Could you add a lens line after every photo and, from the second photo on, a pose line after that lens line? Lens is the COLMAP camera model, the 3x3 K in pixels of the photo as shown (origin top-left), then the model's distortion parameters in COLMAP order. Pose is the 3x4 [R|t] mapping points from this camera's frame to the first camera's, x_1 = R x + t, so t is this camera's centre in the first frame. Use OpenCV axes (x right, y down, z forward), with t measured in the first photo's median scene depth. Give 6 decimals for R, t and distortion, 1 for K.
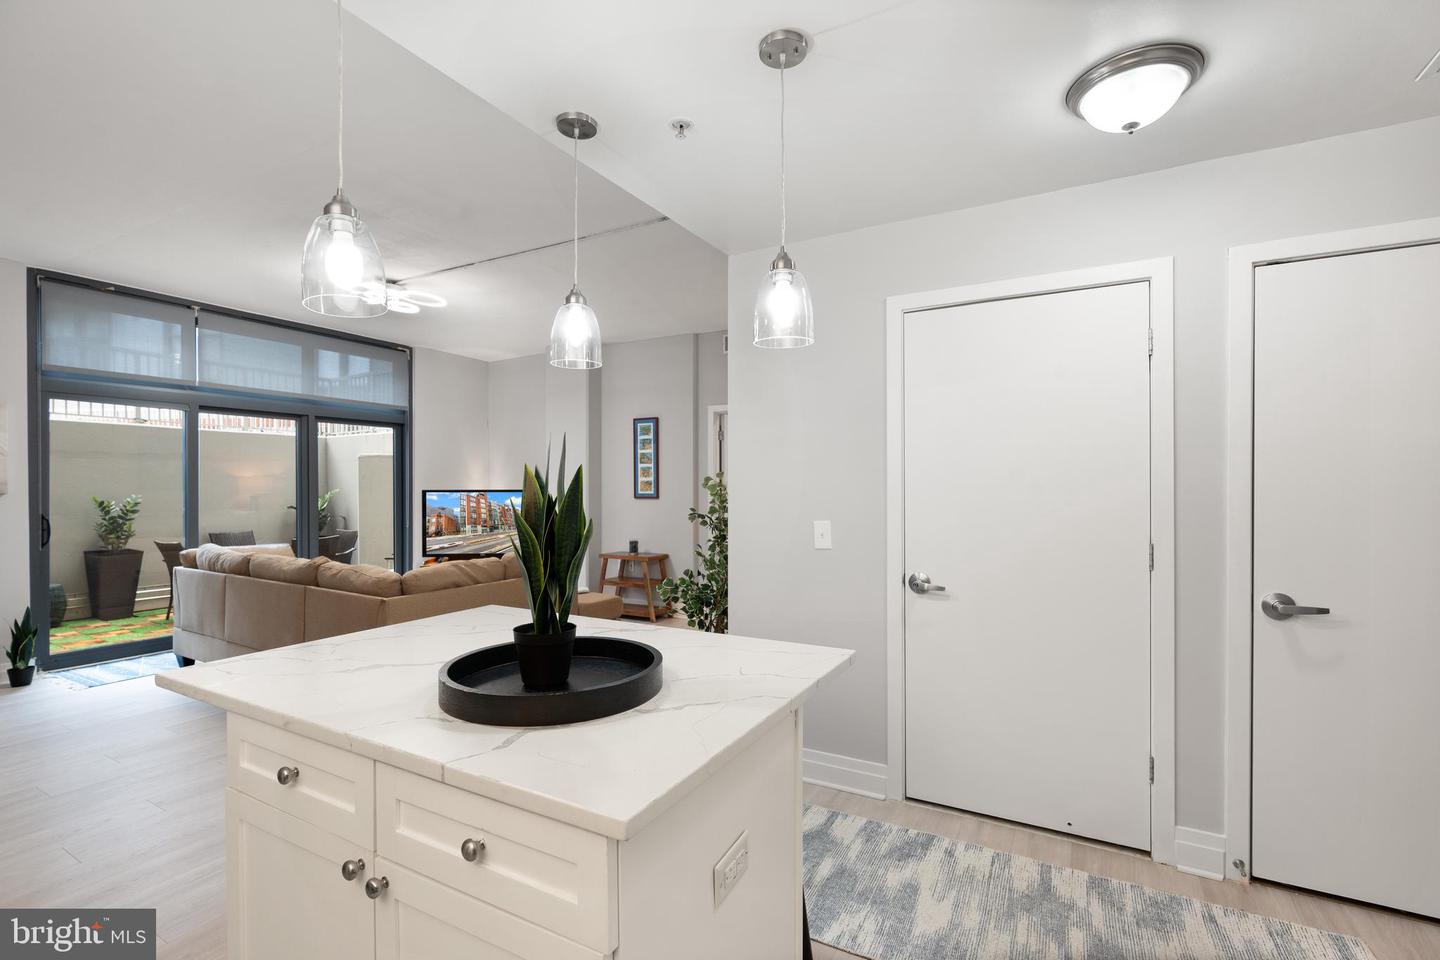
lens RADIAL K [[658.7, 0, 736.4], [0, 658.7, 486.4], [0, 0, 1]] dist [-0.004321, 0.001165]
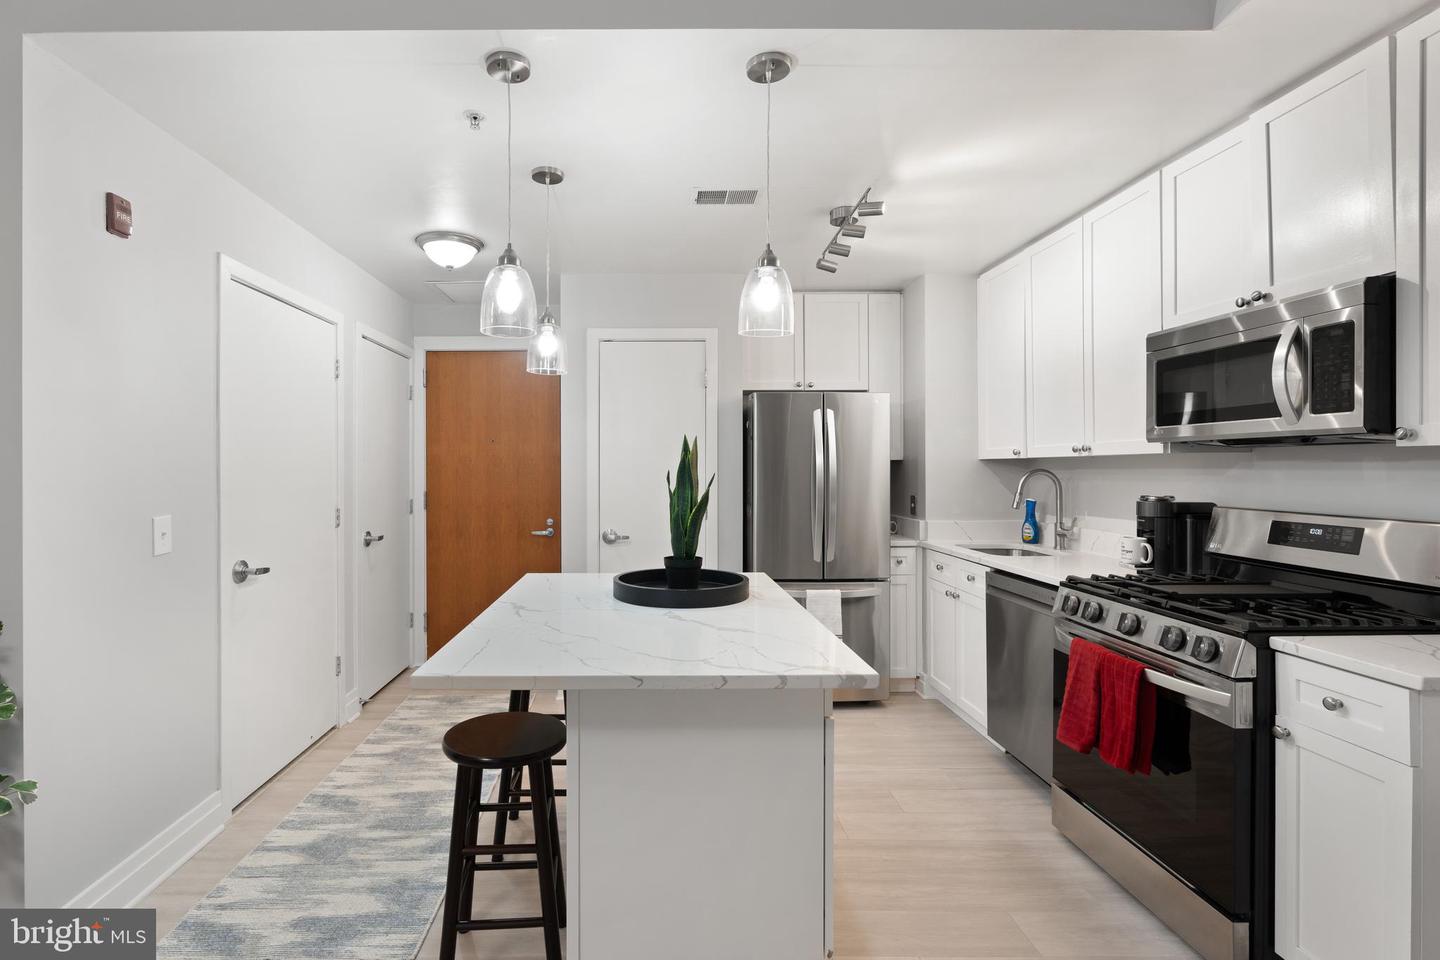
lens RADIAL K [[658.7, 0, 634.2], [0, 658.7, 467.9], [0, 0, 1]] dist [-0.004321, 0.001165]
pose [[-0.457287, -0.000314, 0.889319, -0.337488], [-0.001525, 0.999999, -0.000431, 0.001343], [-0.889318, -0.001554, -0.457287, 0.389986]]
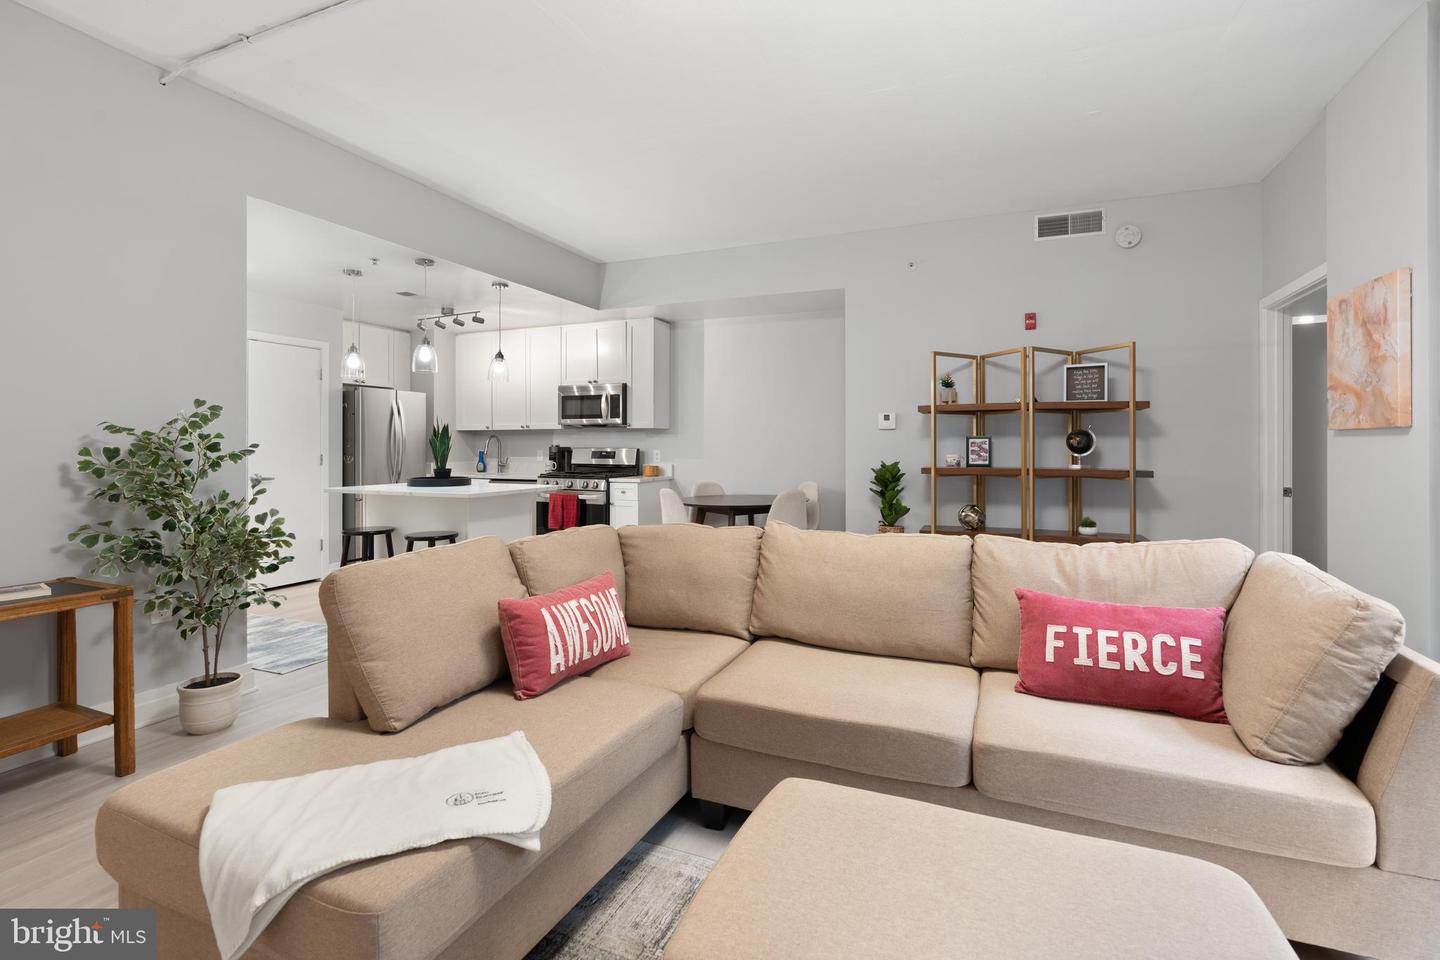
lens RADIAL K [[658.7, 0, 724.8], [0, 658.7, 444.4], [0, 0, 1]] dist [-0.004321, 0.001165]
pose [[-0.996170, -0.001337, -0.087428, -0.307592], [-0.001214, 0.999998, -0.001458, 0.018137], [0.087430, -0.001346, -0.996170, 0.997324]]
